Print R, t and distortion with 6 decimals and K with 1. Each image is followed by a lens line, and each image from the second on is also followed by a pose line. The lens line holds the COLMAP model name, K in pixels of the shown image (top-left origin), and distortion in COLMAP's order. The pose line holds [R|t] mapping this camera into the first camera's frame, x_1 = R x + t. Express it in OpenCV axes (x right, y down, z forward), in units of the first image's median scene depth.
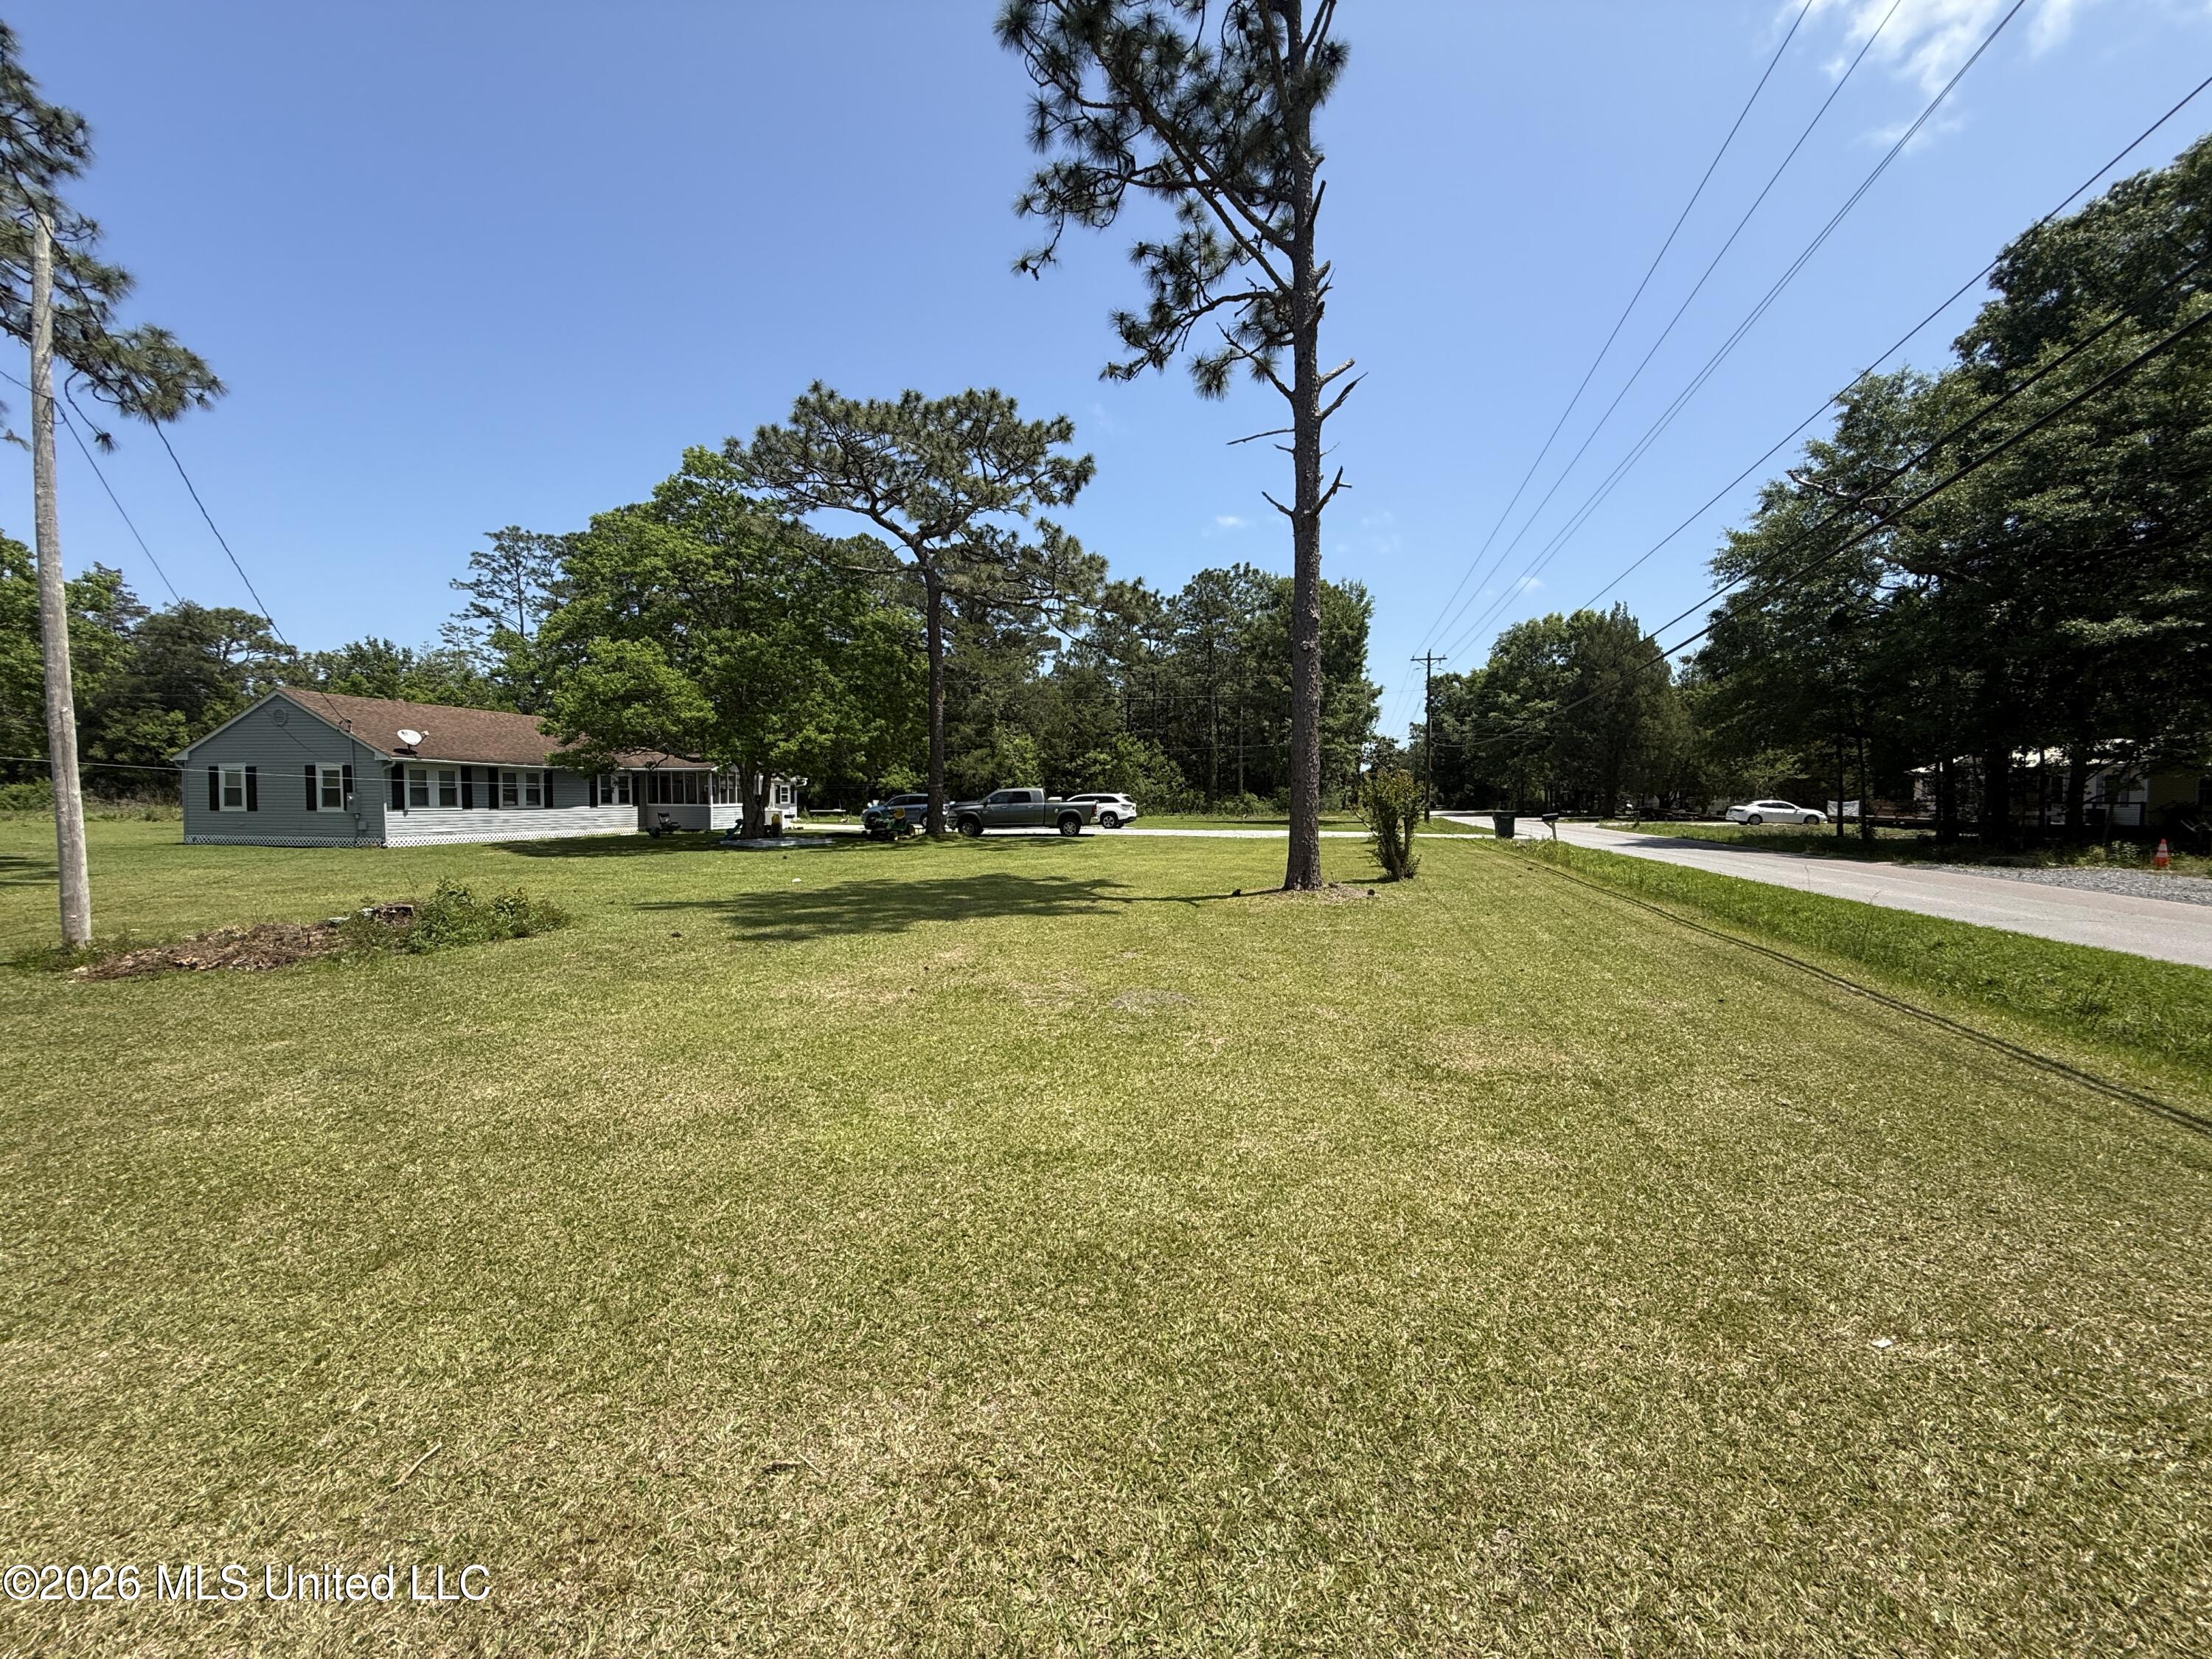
lens RADIAL K [[878.1, 0, 1106.0], [0, 878.1, 829.5], [0, 0, 1]] dist [0.000764, 0.000257]
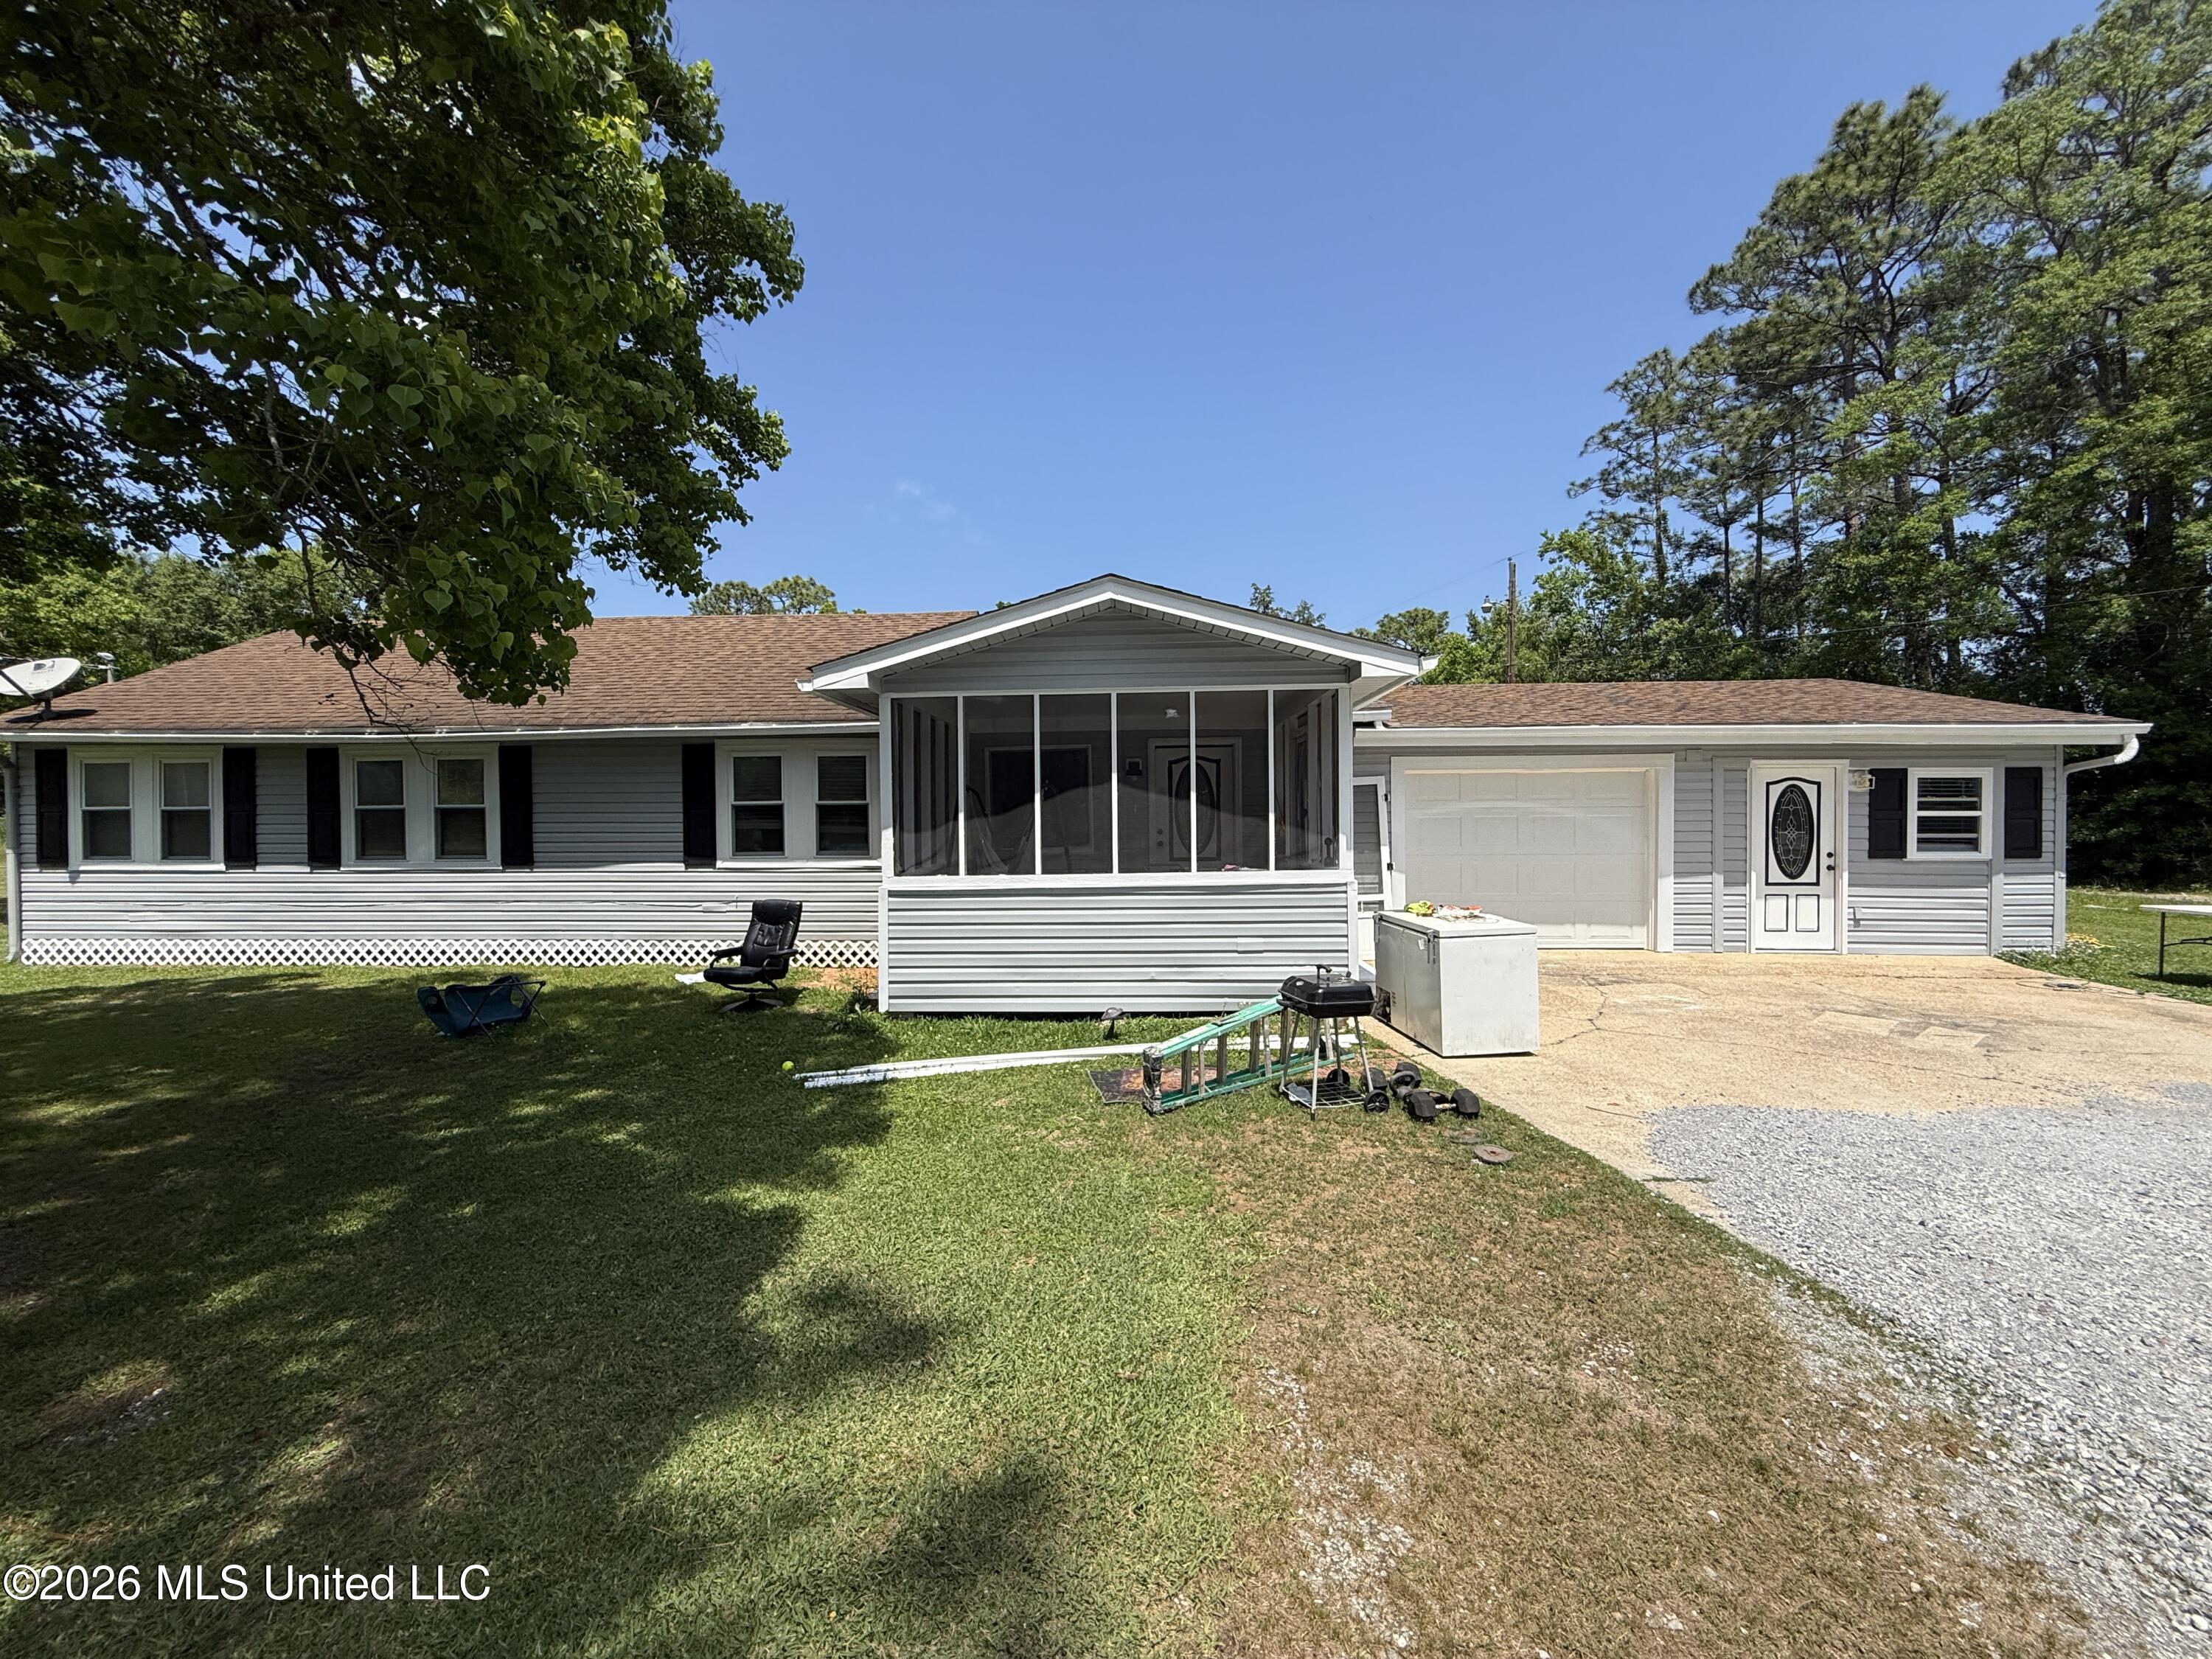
lens RADIAL K [[878.1, 0, 1106.0], [0, 878.1, 829.5], [0, 0, 1]] dist [0.000764, 0.000257]
pose [[0.134680, 0.009573, -0.990843, -0.318668], [-0.029011, 0.999563, 0.005714, -0.050475], [0.990464, 0.027976, 0.134899, 1.291636]]
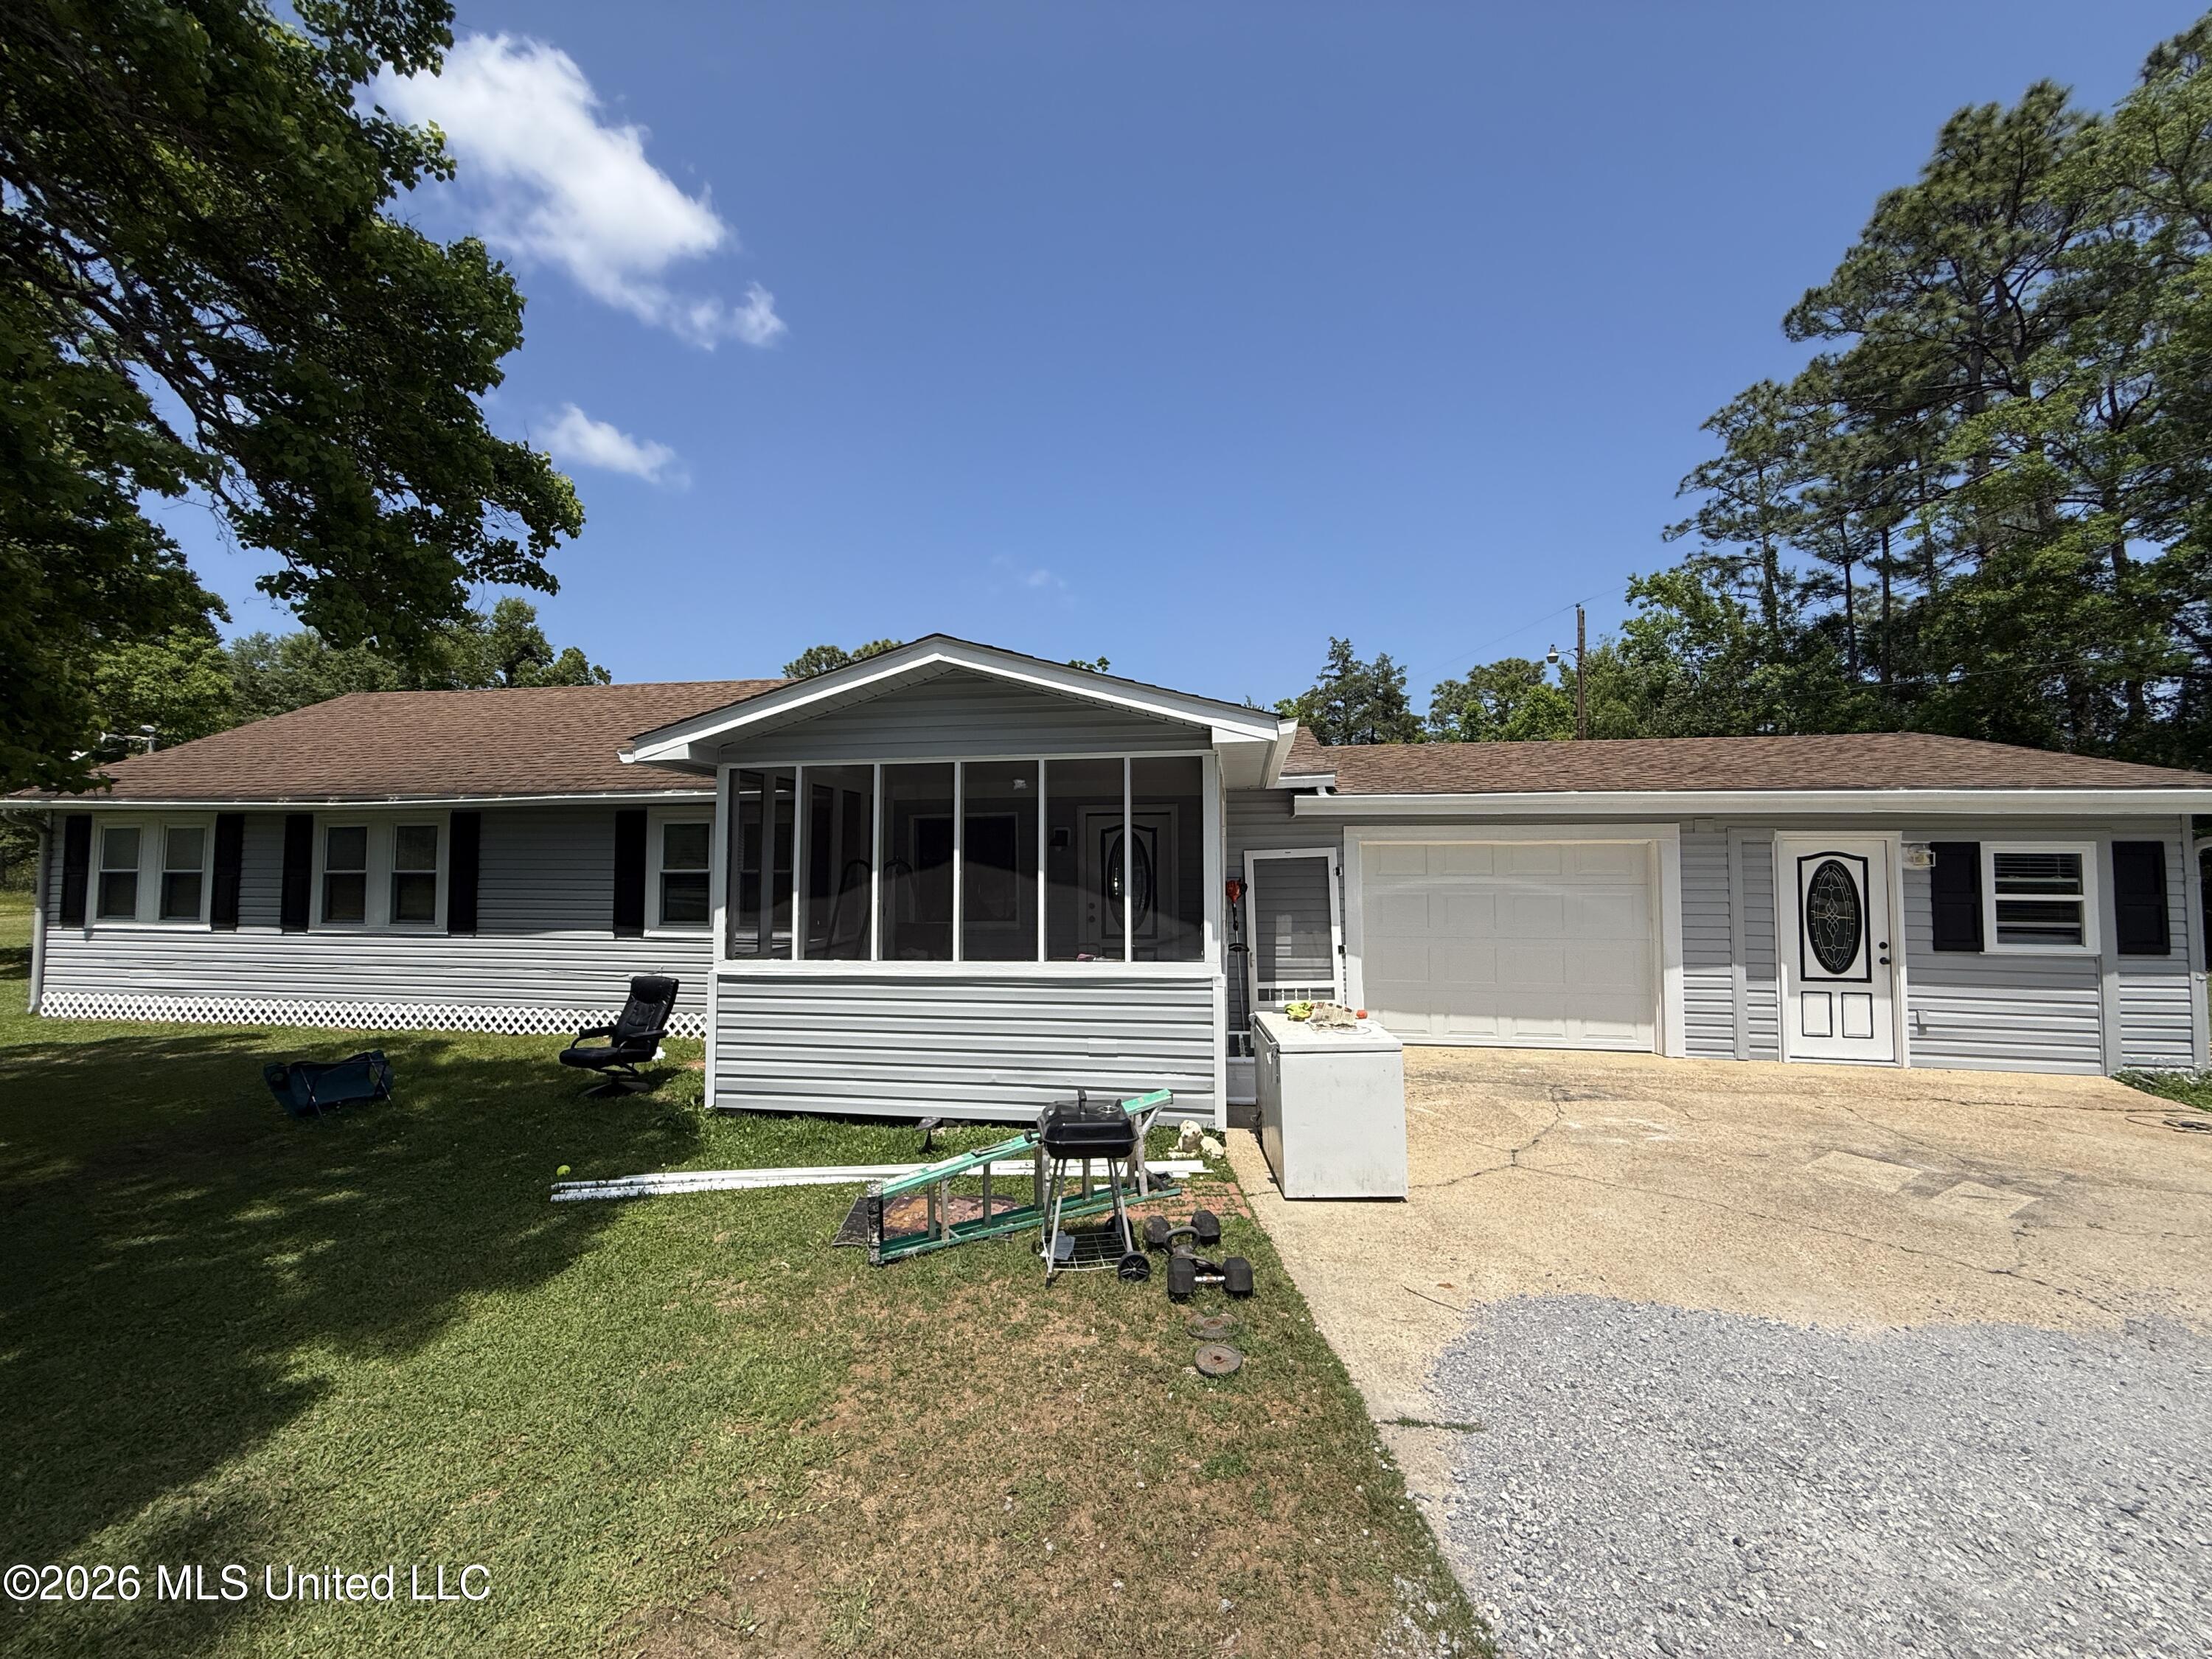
lens RADIAL K [[878.1, 0, 1106.0], [0, 878.1, 829.5], [0, 0, 1]] dist [0.000764, 0.000257]
pose [[0.018503, -0.051345, -0.998510, -0.337979], [-0.038279, 0.997912, -0.052024, -0.059668], [0.999096, 0.039185, 0.016499, 1.358647]]
